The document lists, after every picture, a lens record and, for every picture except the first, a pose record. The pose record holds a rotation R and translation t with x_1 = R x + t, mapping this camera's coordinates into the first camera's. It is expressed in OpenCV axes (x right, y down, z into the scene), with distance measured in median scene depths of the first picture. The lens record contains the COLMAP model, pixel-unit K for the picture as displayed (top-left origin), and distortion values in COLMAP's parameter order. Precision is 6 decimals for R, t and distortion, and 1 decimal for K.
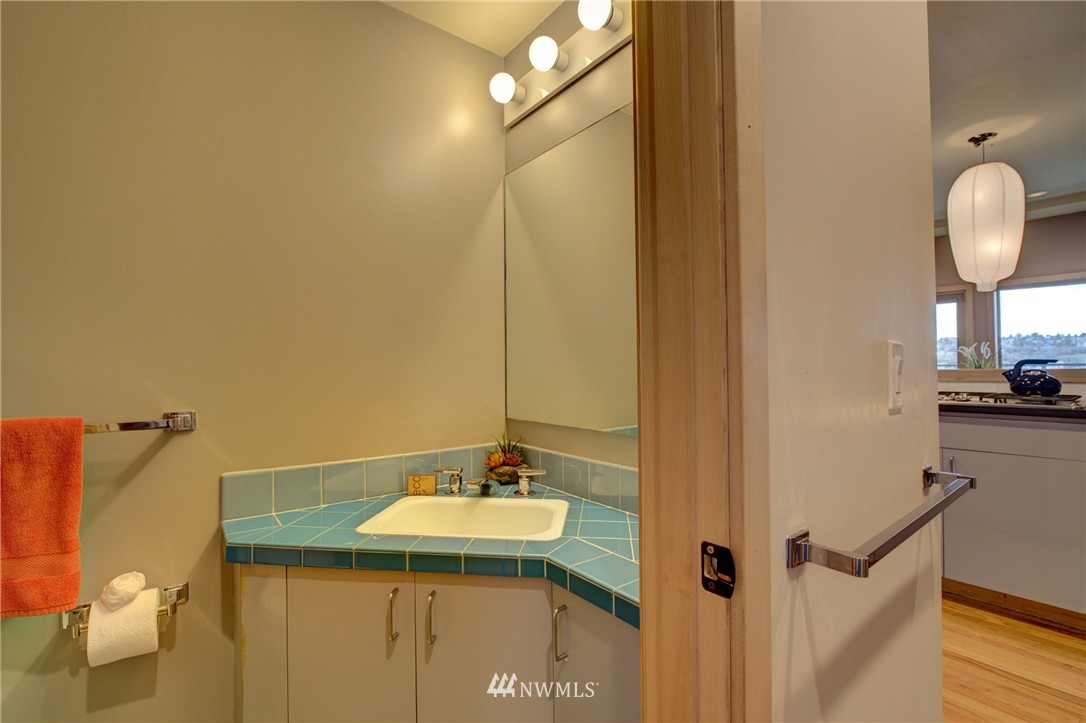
lens RADIAL K [[467.7, 0, 532.3], [0, 467.7, 365.4], [0, 0, 1]] dist [-0.012864, 0.001033]
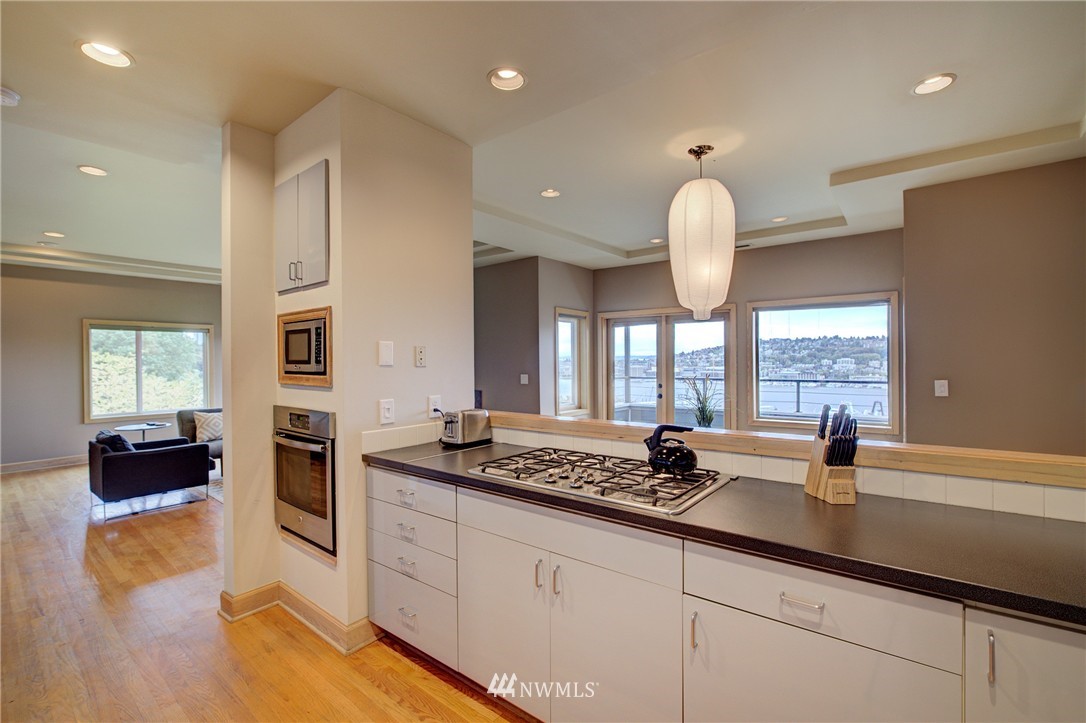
lens RADIAL K [[467.7, 0, 529.5], [0, 467.7, 362.9], [0, 0, 1]] dist [-0.012864, 0.001033]
pose [[0.970114, 0.003094, 0.242631, 0.265278], [-0.004455, 0.999977, 0.005061, -0.048874], [-0.242610, -0.005991, 0.970105, 0.118307]]
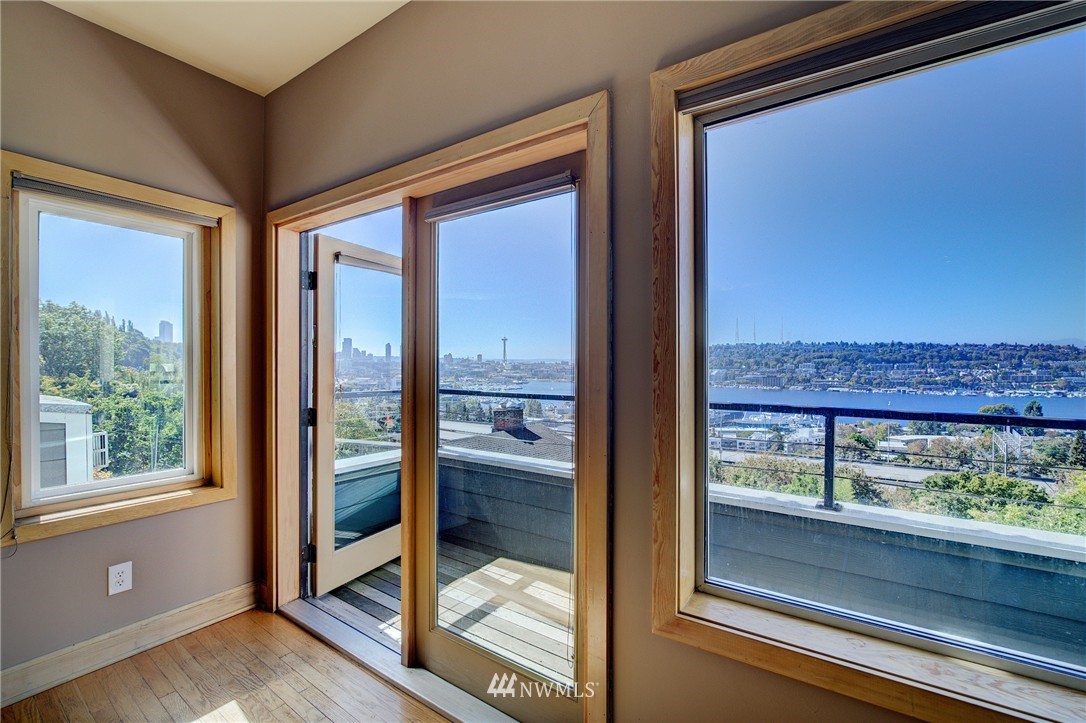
lens RADIAL K [[467.7, 0, 540.2], [0, 467.7, 363.9], [0, 0, 1]] dist [-0.012864, 0.001033]
pose [[0.948165, 0.010800, 0.317596, 0.844563], [-0.011761, 0.999930, 0.001109, -0.038403], [-0.317562, -0.004787, 0.948225, 0.788412]]
